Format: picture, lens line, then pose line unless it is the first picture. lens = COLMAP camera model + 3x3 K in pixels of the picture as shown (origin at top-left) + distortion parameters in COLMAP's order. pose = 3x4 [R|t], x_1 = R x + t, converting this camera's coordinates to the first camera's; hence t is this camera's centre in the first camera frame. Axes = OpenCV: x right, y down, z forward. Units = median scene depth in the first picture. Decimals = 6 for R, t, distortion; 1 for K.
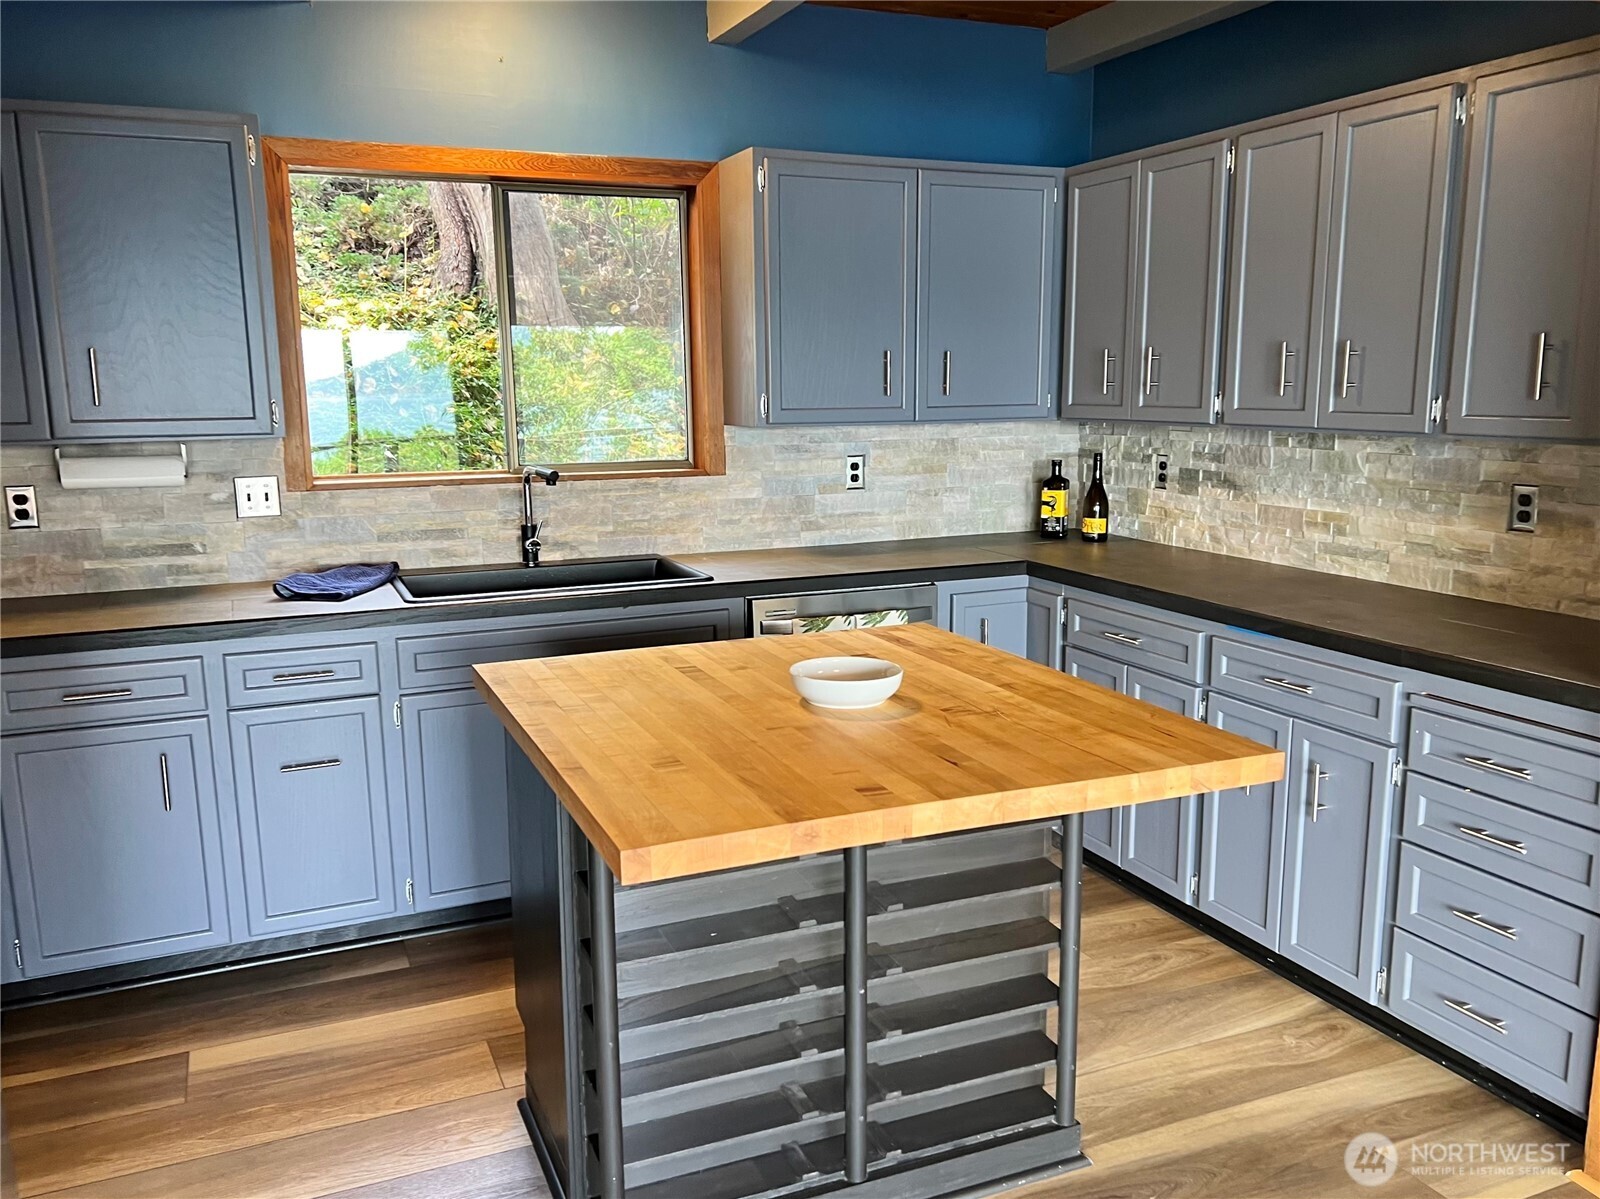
lens RADIAL K [[1296.6, 0, 810.7], [0, 1296.6, 615.3], [0, 0, 1]] dist [0.092492, -0.103152]
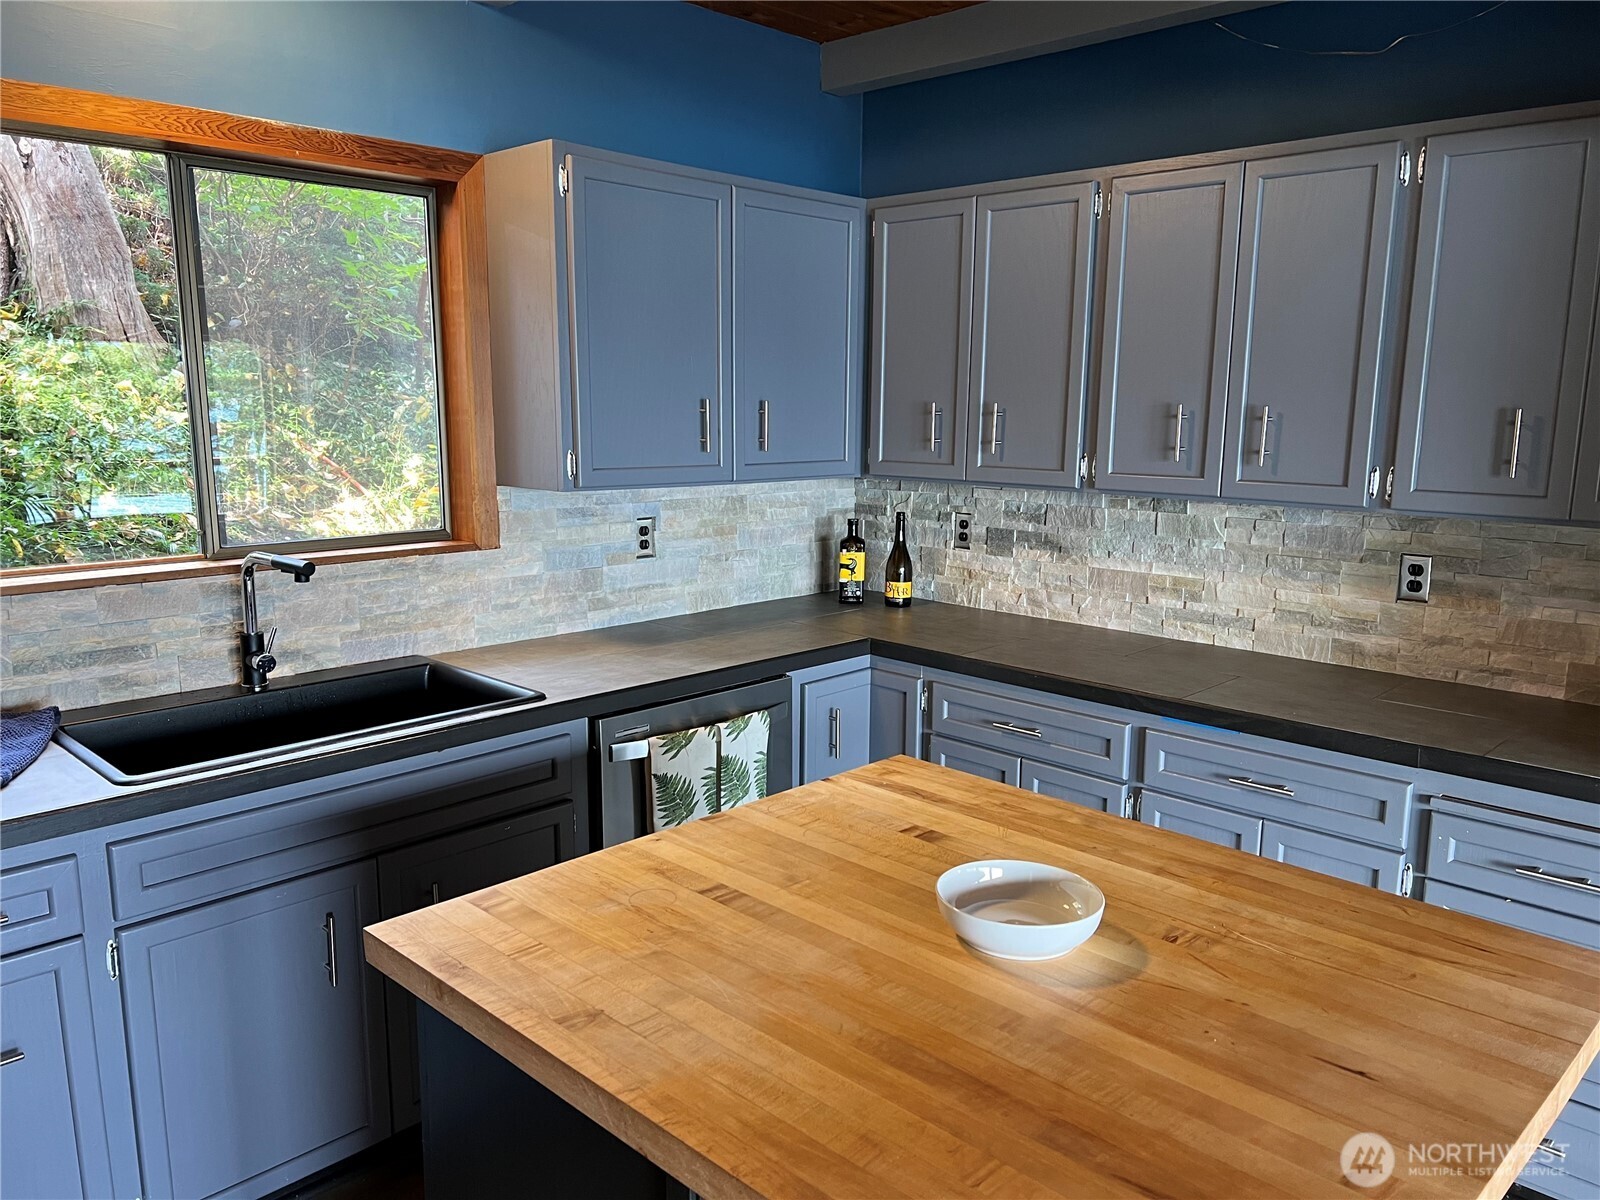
lens RADIAL K [[1201.7, 0, 812.4], [0, 1201.7, 613.5], [0, 0, 1]] dist [0.067403, -0.061042]
pose [[0.924422, -0.051248, 0.377913, -0.184425], [0.052168, 0.998608, 0.007810, -0.069597], [-0.377787, 0.012495, 0.925808, 0.264472]]
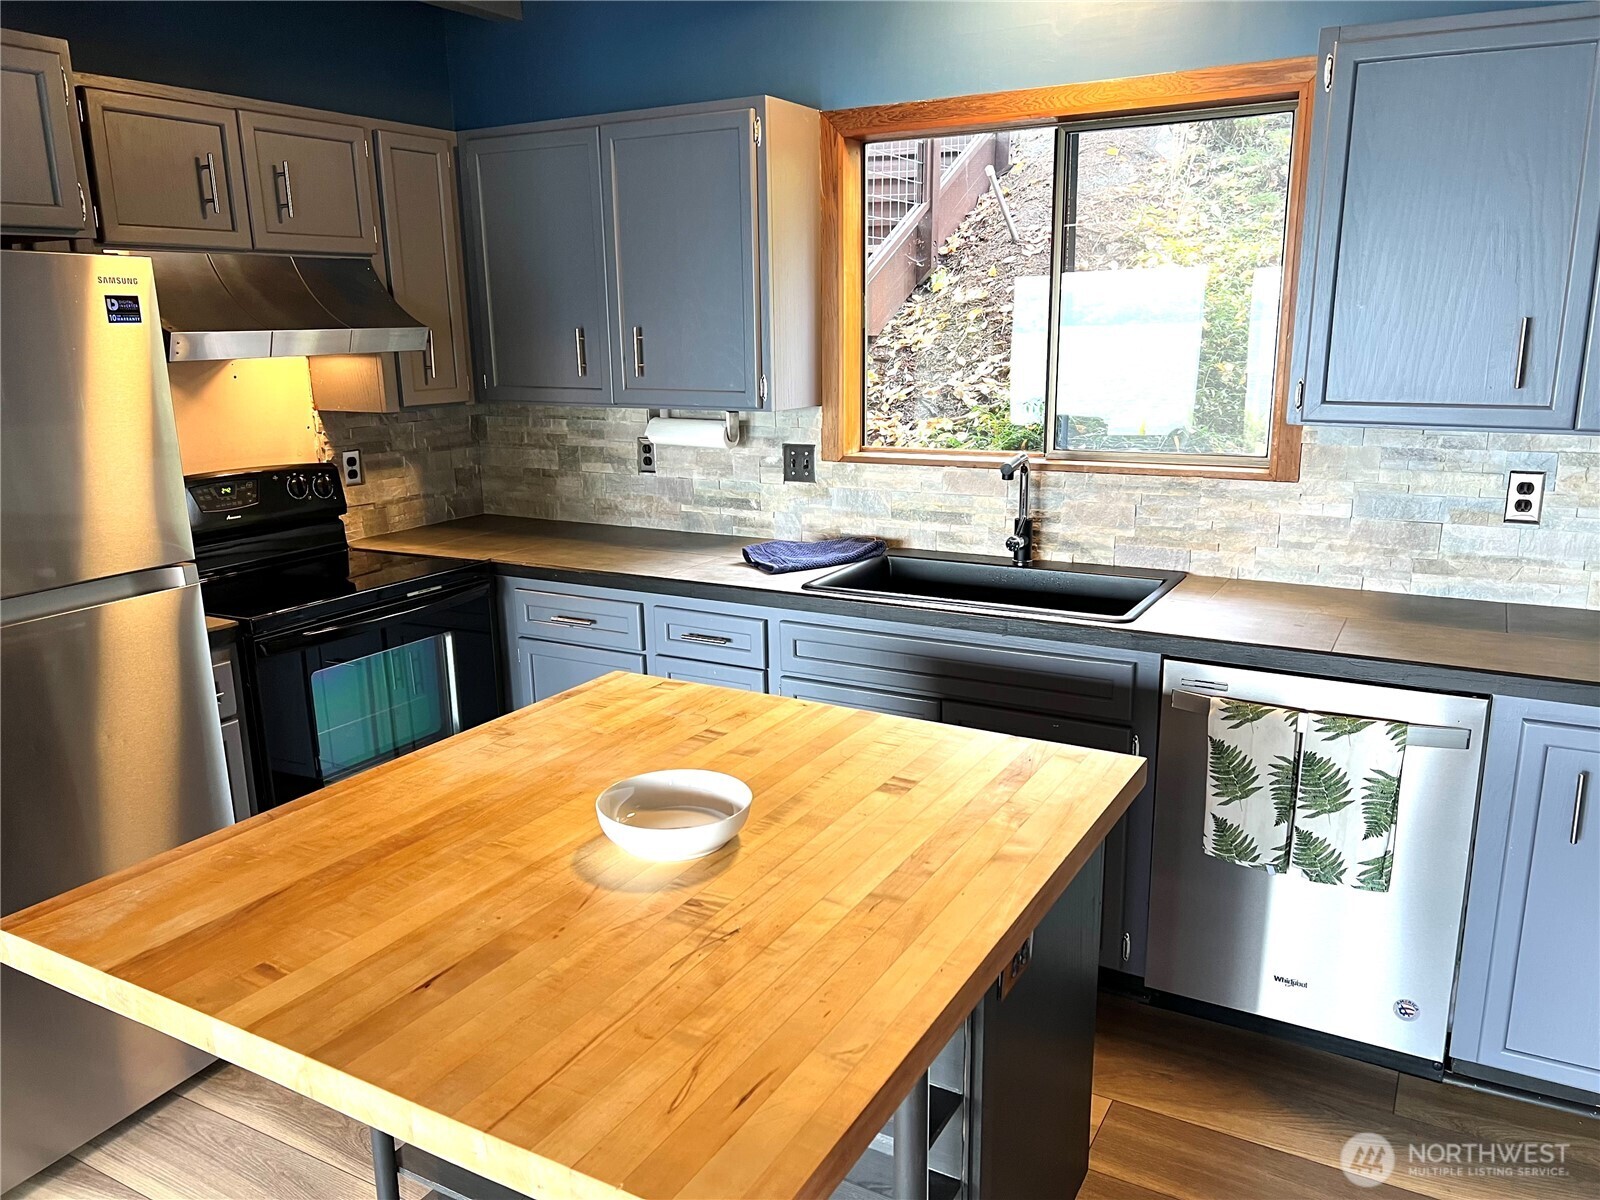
lens RADIAL K [[1201.7, 0, 801.4], [0, 1201.7, 614.8], [0, 0, 1]] dist [0.067403, -0.061042]
pose [[0.598088, 0.192419, -0.777988, 0.346769], [-0.137464, 0.980993, 0.136951, -0.097394], [0.789553, 0.025037, 0.613171, 0.379339]]
